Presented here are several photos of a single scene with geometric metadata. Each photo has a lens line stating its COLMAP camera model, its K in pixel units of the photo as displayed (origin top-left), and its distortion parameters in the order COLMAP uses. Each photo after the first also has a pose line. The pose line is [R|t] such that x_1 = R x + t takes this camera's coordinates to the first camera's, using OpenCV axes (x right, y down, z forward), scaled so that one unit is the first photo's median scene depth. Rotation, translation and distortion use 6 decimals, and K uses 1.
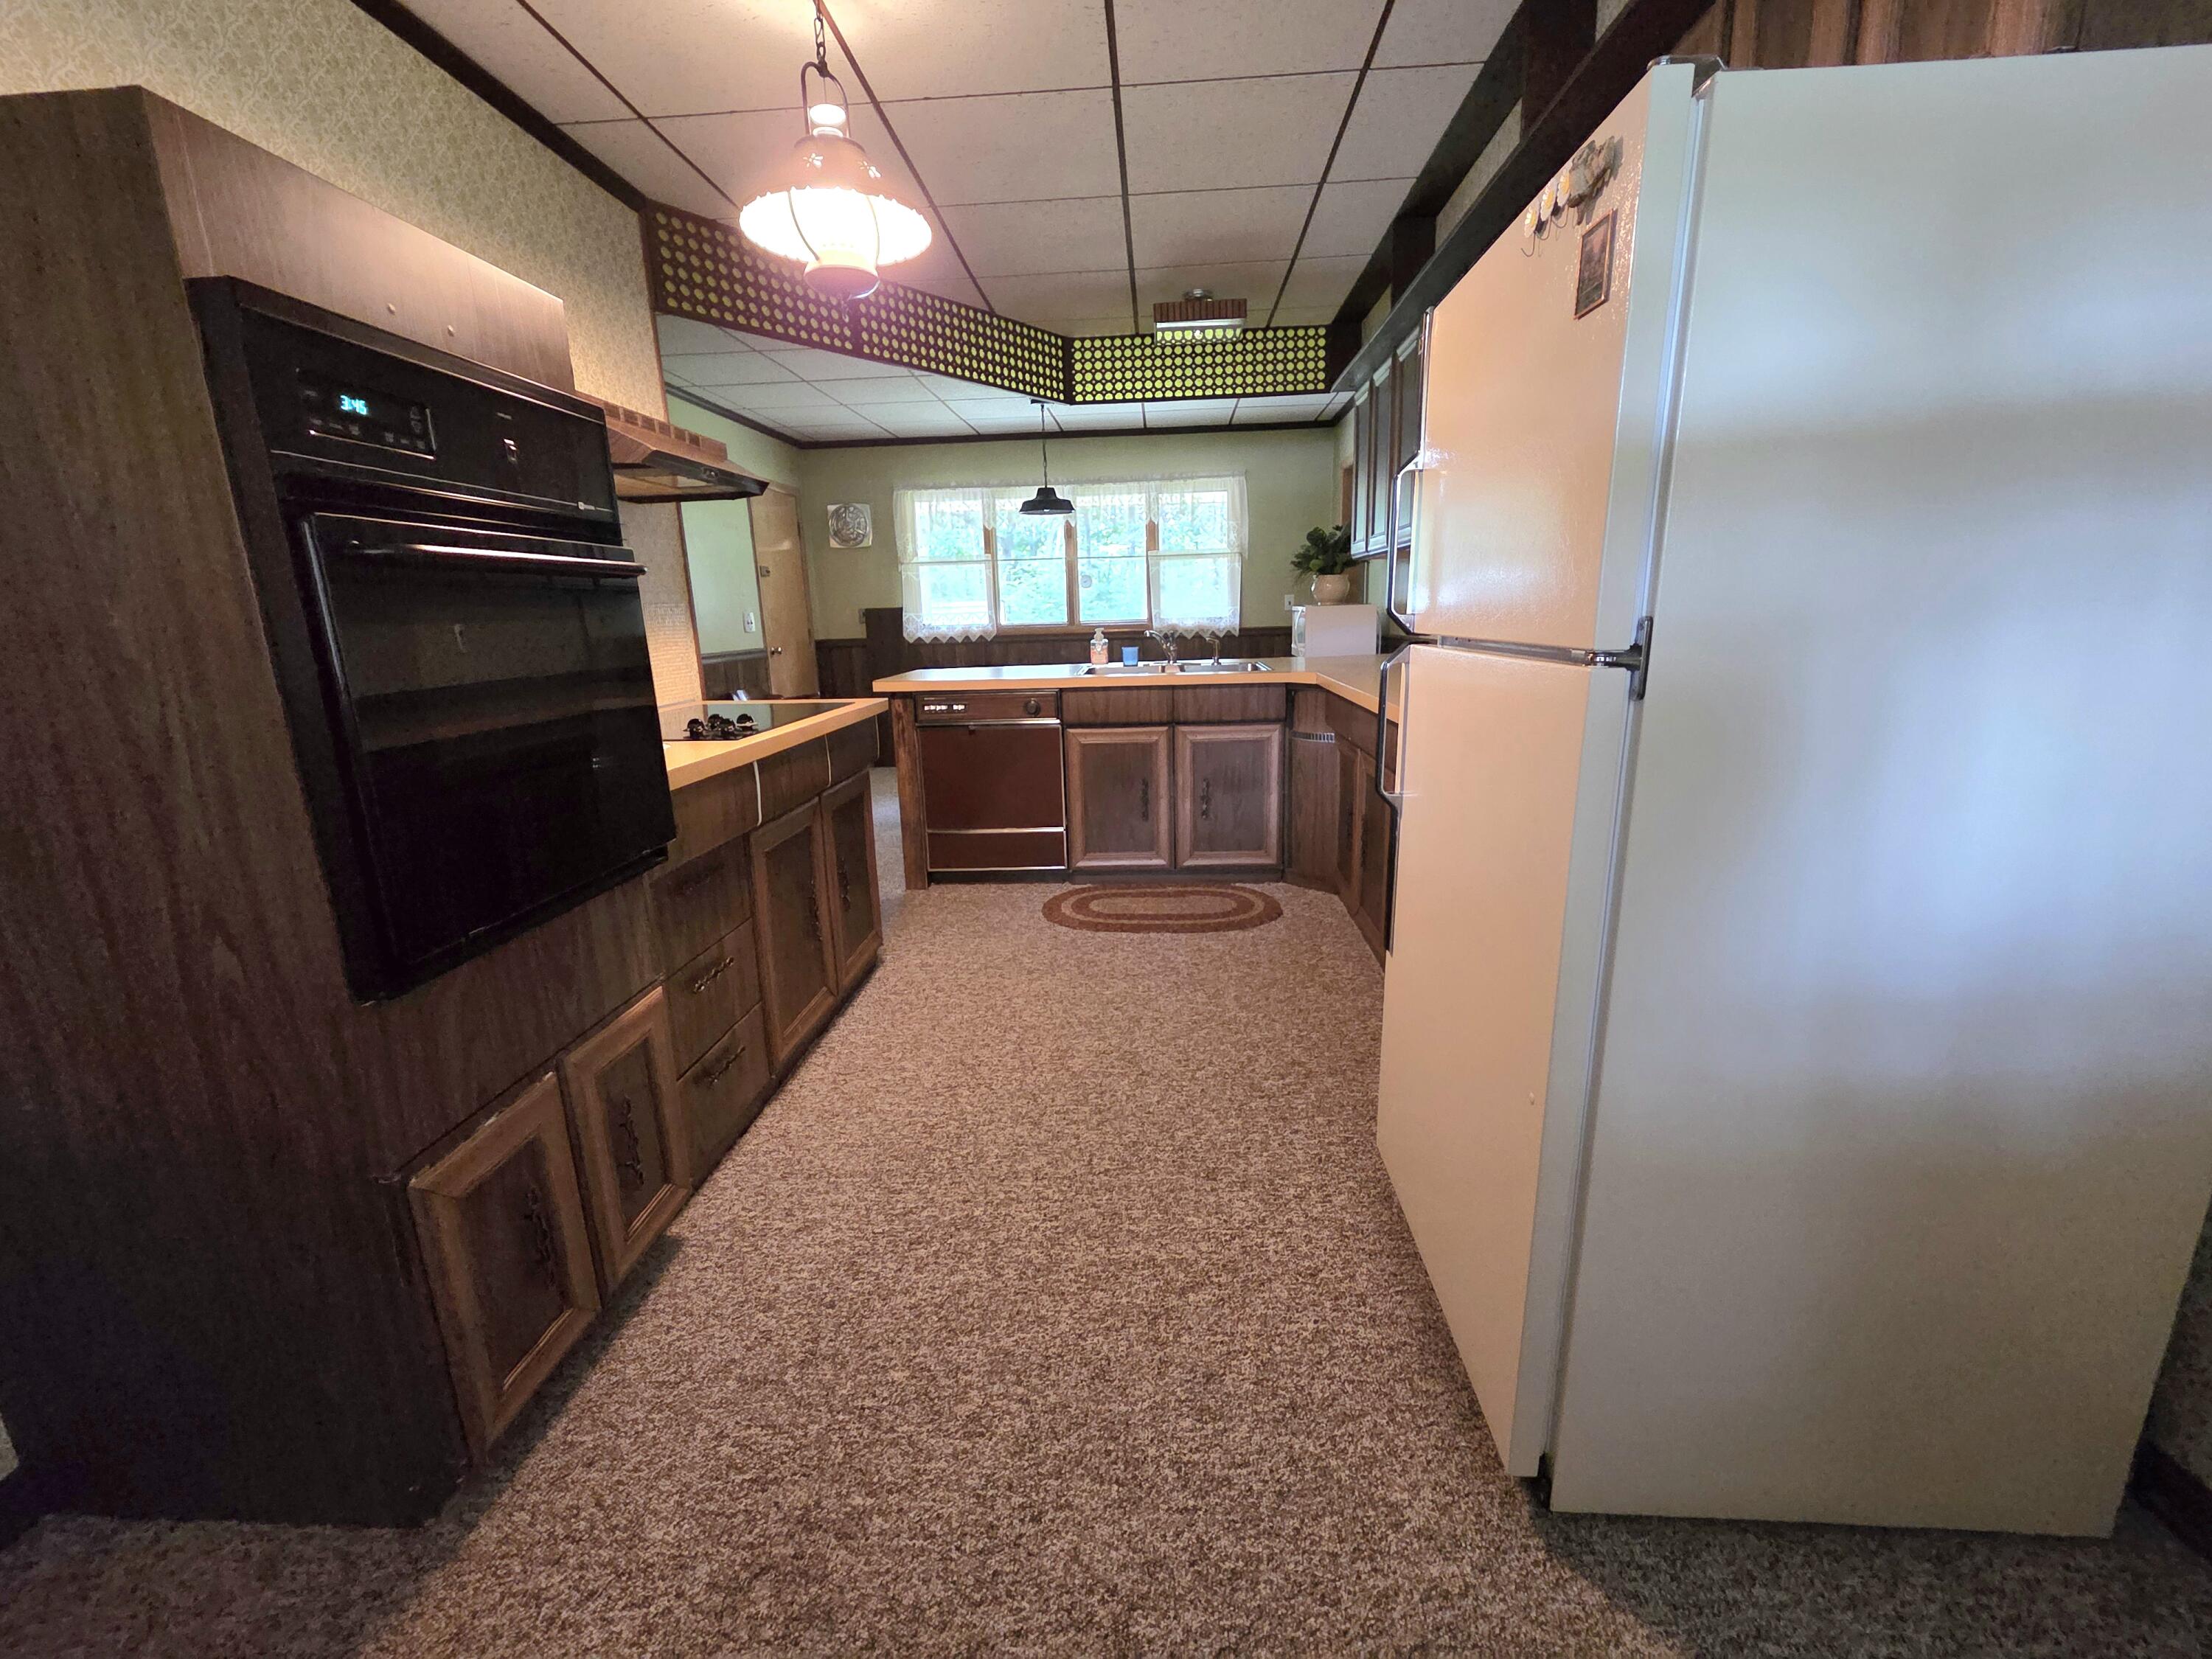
lens RADIAL K [[907.1, 0, 1106.4], [0, 907.1, 827.1], [0, 0, 1]] dist [-0.003313, -0.000457]
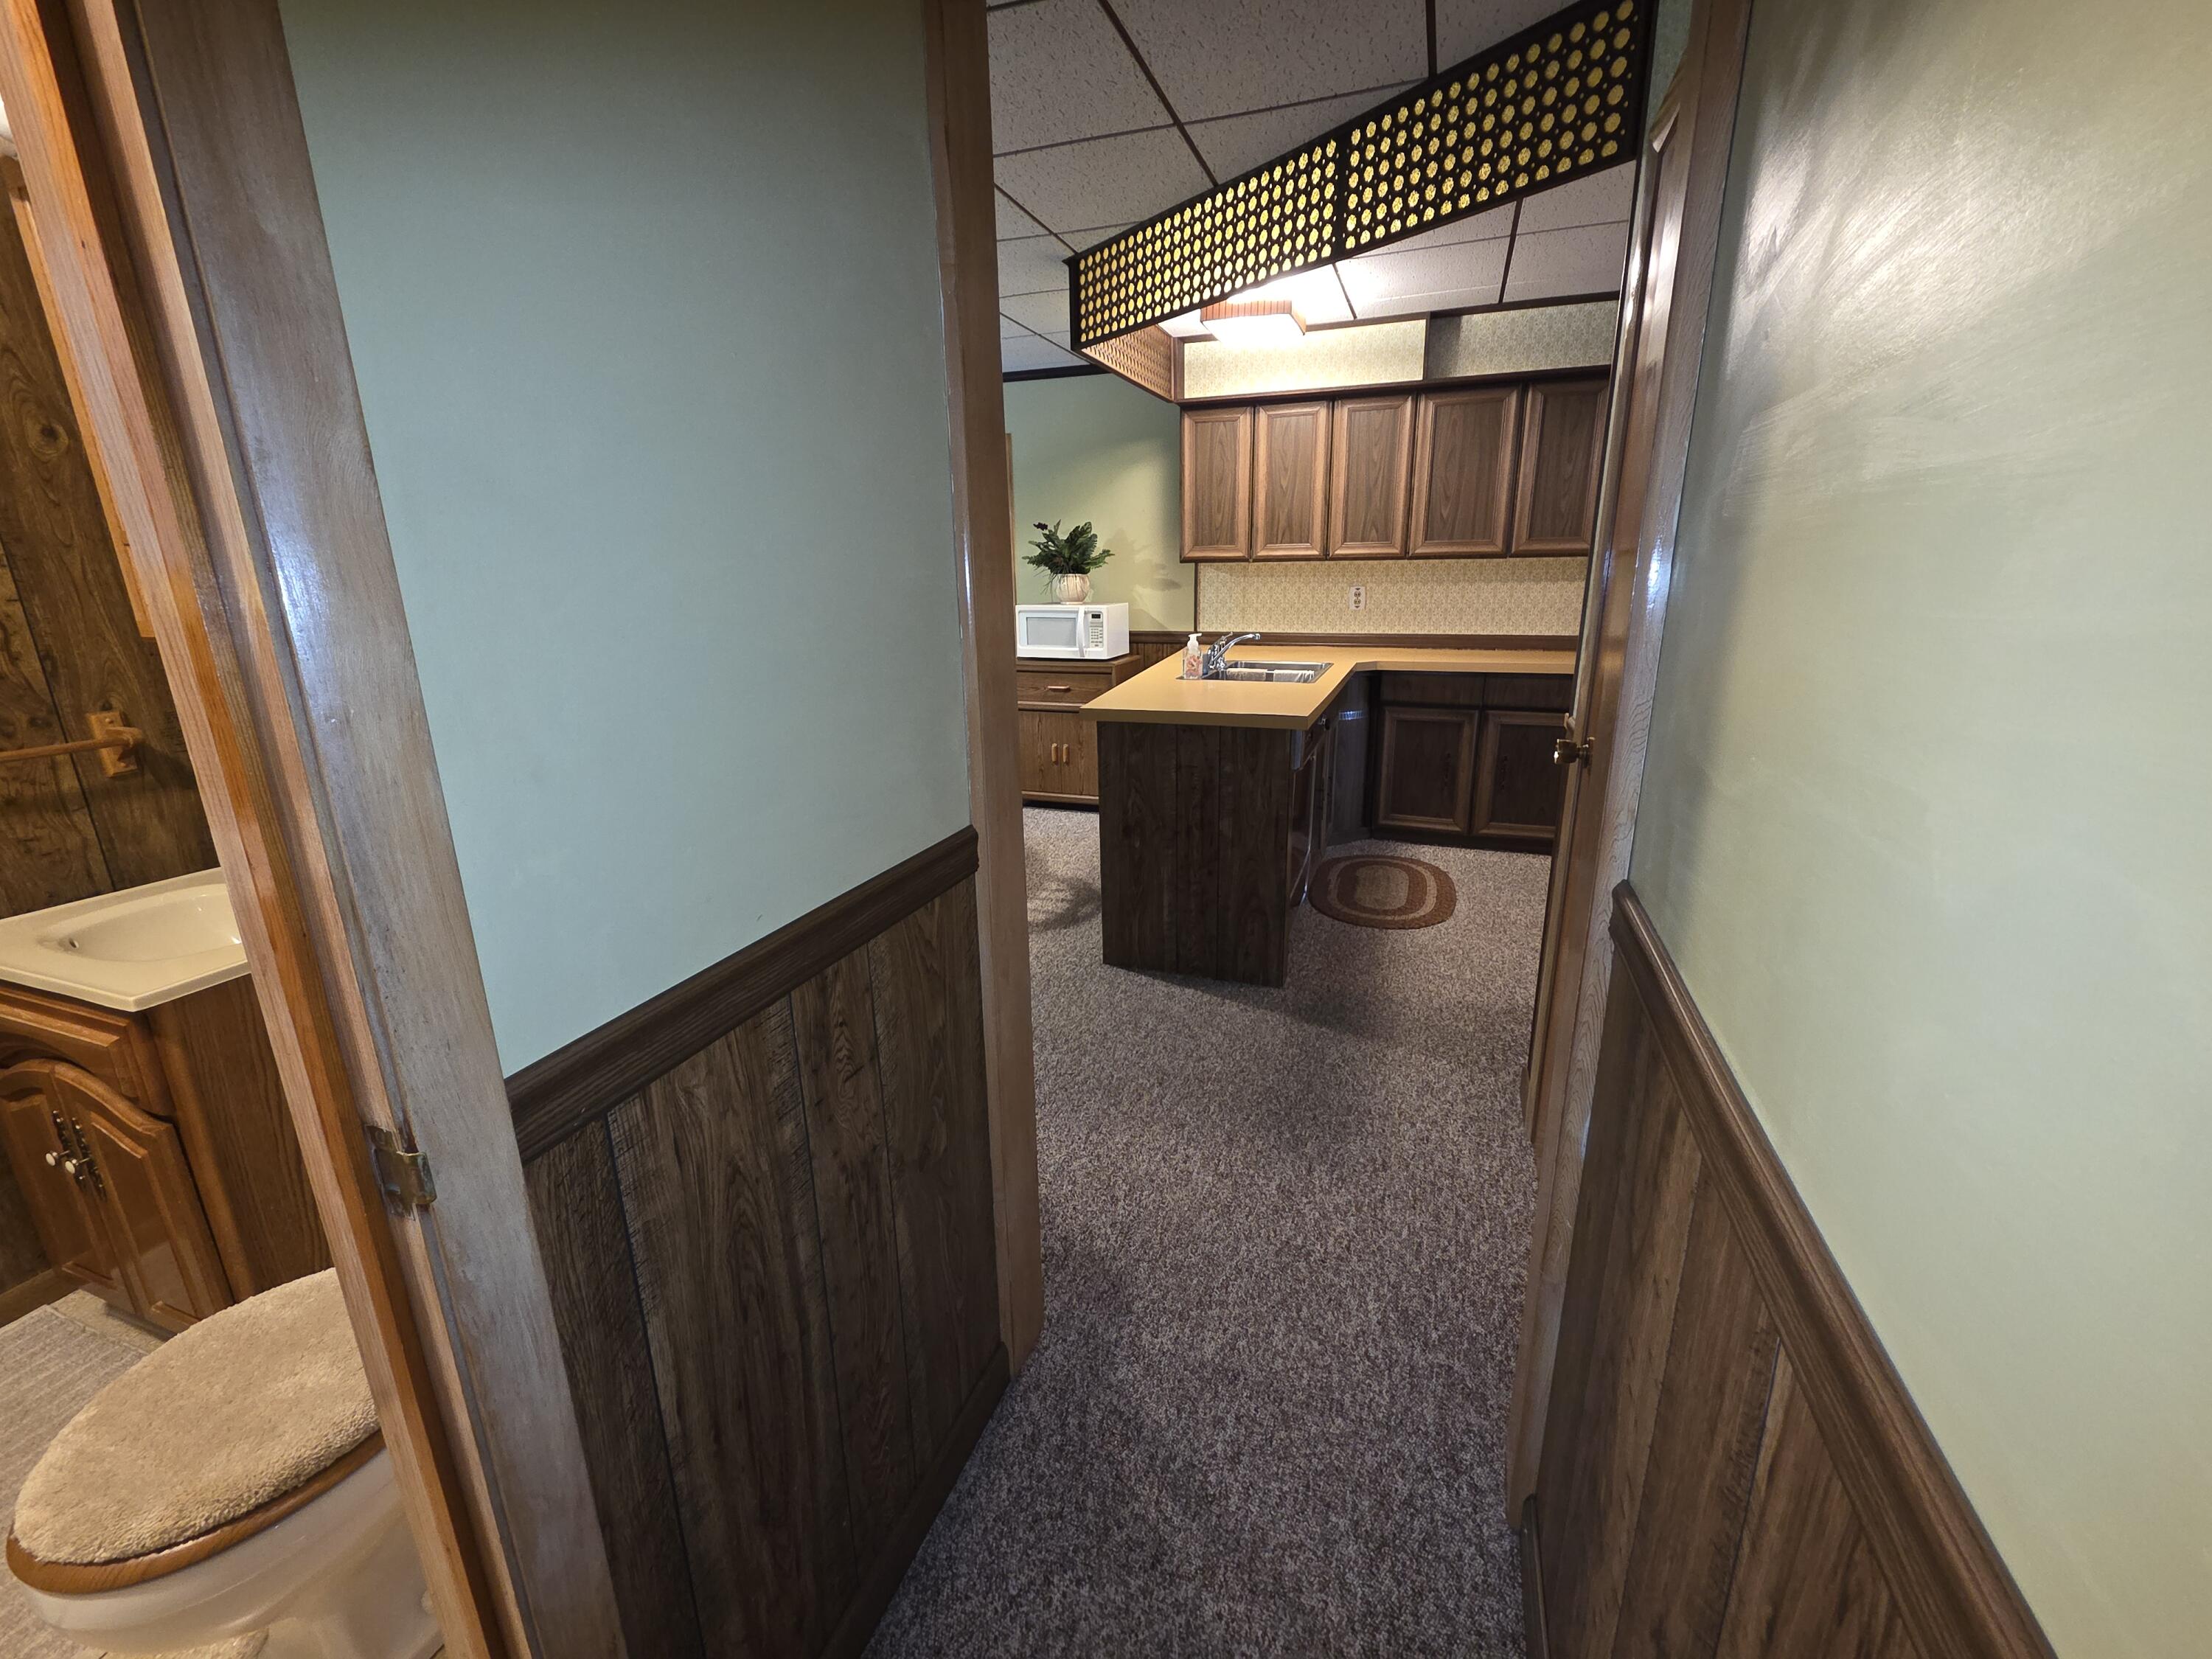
lens RADIAL K [[907.1, 0, 1105.2], [0, 907.1, 820.5], [0, 0, 1]] dist [-0.003313, -0.000457]
pose [[0.283827, -0.238318, 0.928788, -1.010078], [0.225934, 0.957971, 0.176764, -0.254012], [-0.931878, 0.159675, 0.325743, 0.921227]]
